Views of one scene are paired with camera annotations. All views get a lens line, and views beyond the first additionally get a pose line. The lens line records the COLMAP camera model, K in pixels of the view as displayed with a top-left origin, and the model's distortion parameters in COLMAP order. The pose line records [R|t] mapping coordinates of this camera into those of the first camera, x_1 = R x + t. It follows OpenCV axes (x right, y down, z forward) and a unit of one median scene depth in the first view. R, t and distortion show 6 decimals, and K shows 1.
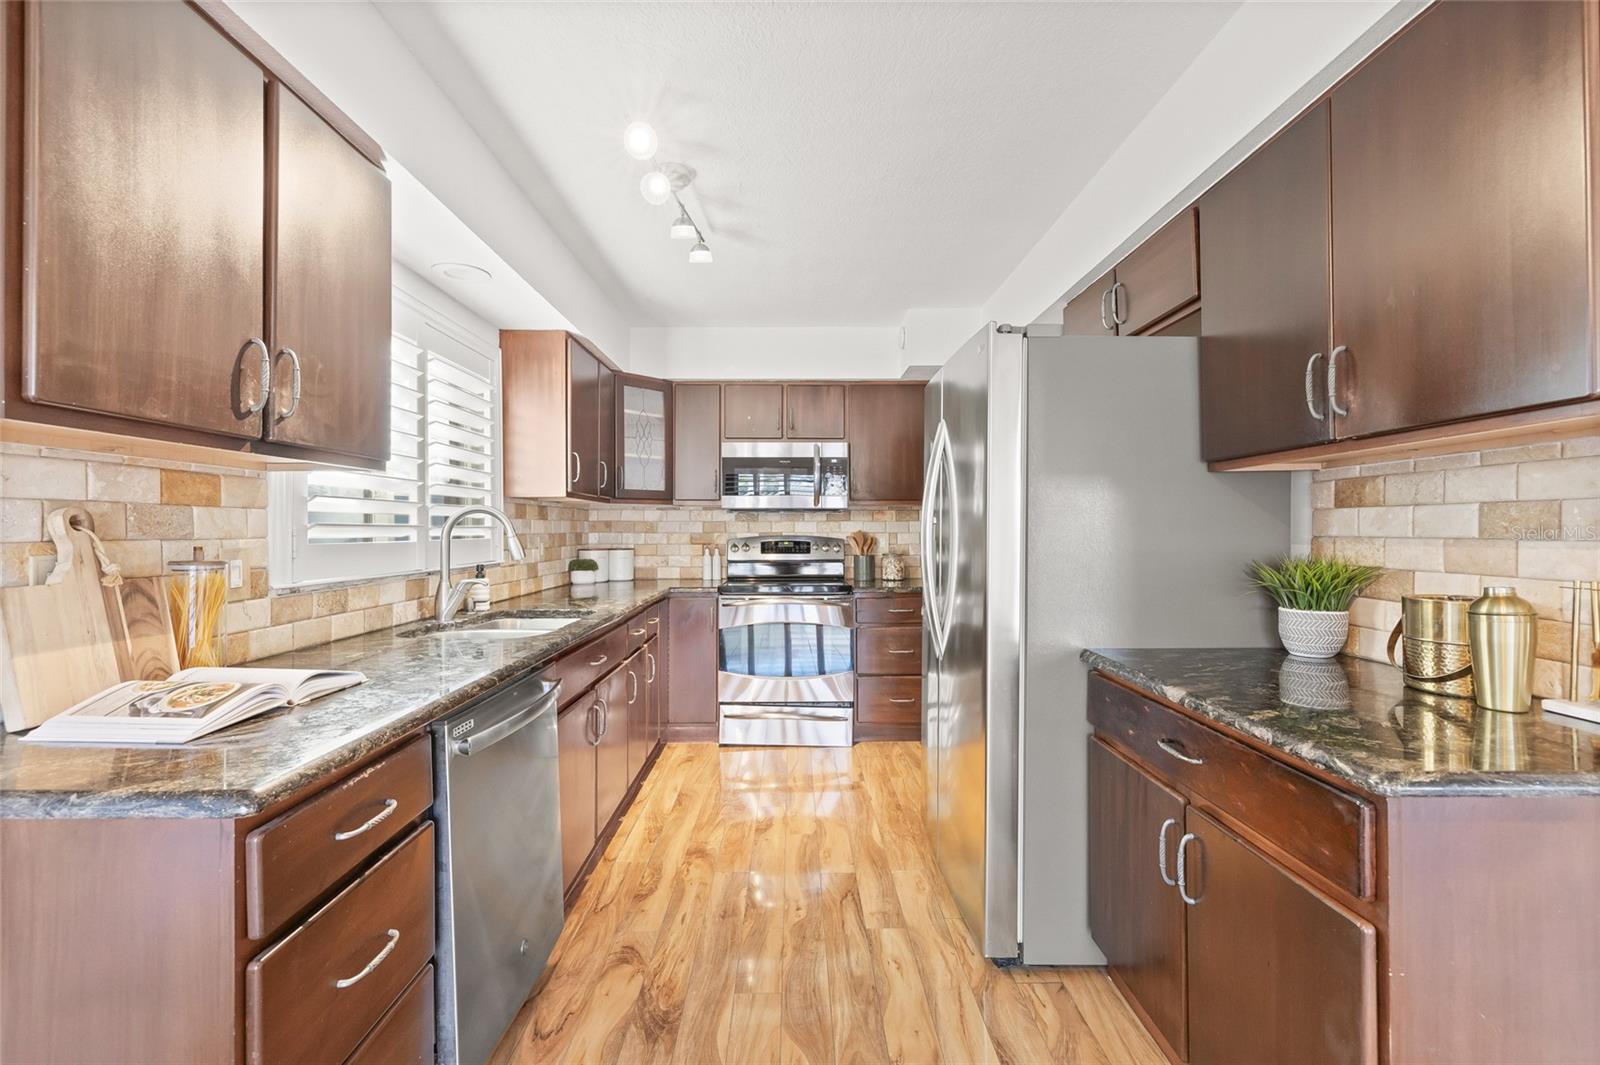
lens RADIAL K [[673.3, 0, 790.6], [0, 673.3, 531.4], [0, 0, 1]] dist [-0.001681, -0.000260]
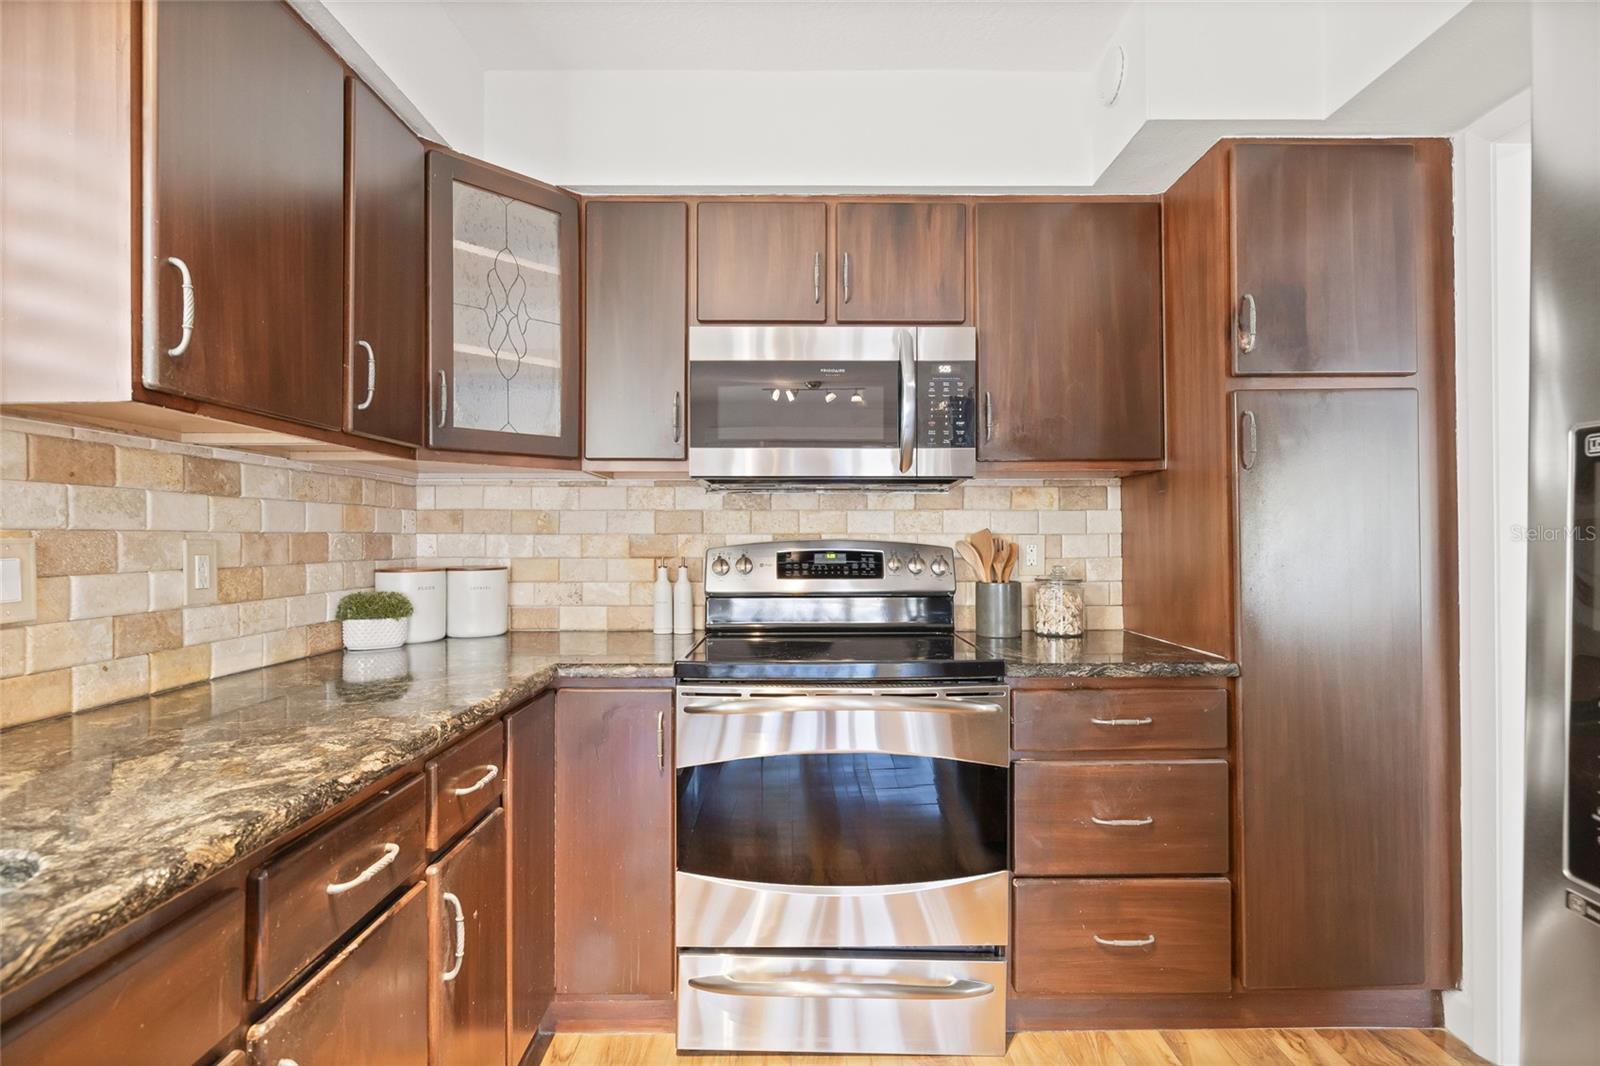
lens RADIAL K [[792.7, 0, 809.8], [0, 792.7, 535.1], [0, 0, 1]] dist [0.002895, 0.000316]
pose [[0.999939, 0.000356, 0.011001, -0.028546], [-0.000280, 0.999976, -0.006860, 0.006915], [-0.011003, 0.006856, 0.999916, 0.466311]]
